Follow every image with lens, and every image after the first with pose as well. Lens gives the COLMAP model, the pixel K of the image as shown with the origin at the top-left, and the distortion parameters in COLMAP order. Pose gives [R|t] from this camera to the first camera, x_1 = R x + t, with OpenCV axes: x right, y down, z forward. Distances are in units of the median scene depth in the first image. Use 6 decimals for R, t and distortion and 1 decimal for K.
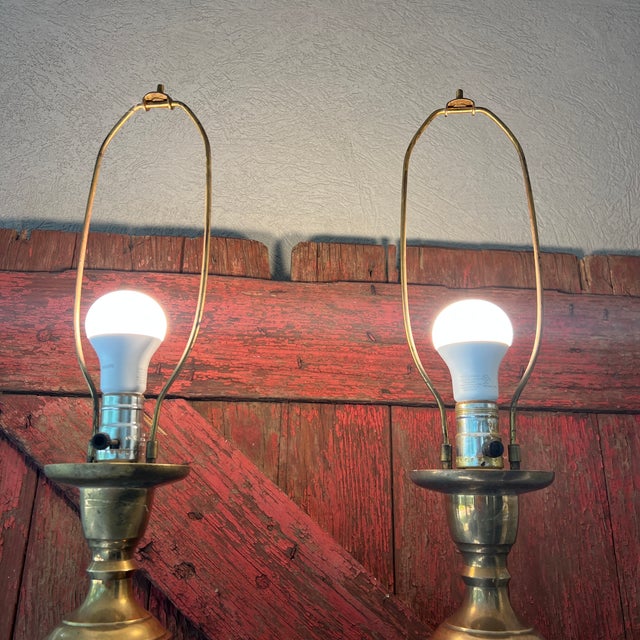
lens RADIAL K [[649.5, 0, 316.4], [0, 649.5, 321.8], [0, 0, 1]] dist [0.014627, 0.000000]
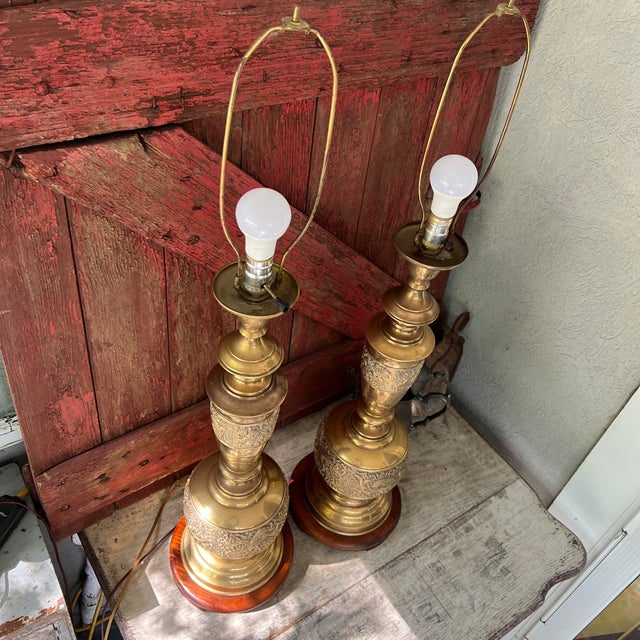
lens RADIAL K [[649.5, 0, 316.6], [0, 649.5, 315.6], [0, 0, 1]] dist [0.014627, 0.000000]
pose [[0.862211, -0.256462, 0.436829, -0.593616], [-0.256109, 0.523312, 0.812744, -0.719110], [-0.437036, -0.812633, 0.385523, 0.172433]]
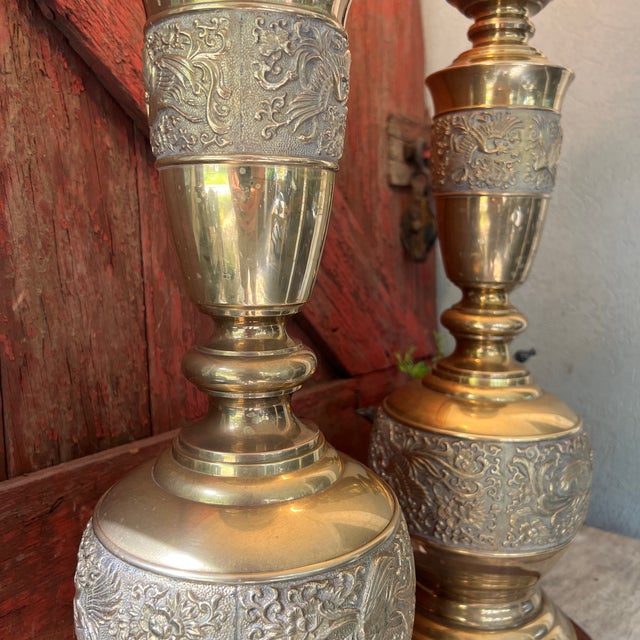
lens RADIAL K [[649.5, 0, 301.2], [0, 649.5, 321.4], [0, 0, 1]] dist [0.014627, 0.000000]
pose [[0.672835, -0.091314, 0.734136, -0.510347], [-0.197537, 0.934147, 0.297234, 0.470763], [-0.712933, -0.345008, 0.610489, 0.233123]]
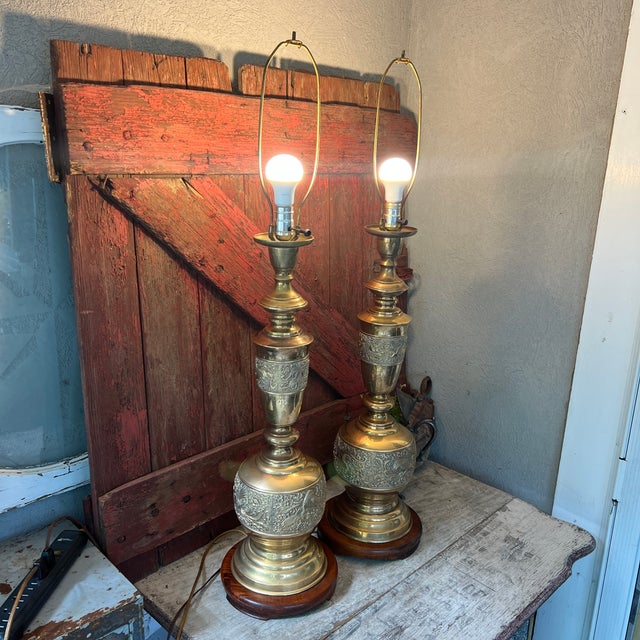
lens RADIAL K [[649.5, 0, 316.2], [0, 649.5, 325.0], [0, 0, 1]] dist [0.014627, 0.000000]
pose [[0.760675, -0.162236, 0.628533, -1.135143], [-0.195541, 0.866020, 0.460187, -0.388870], [-0.618981, -0.472957, 0.627036, -0.436794]]
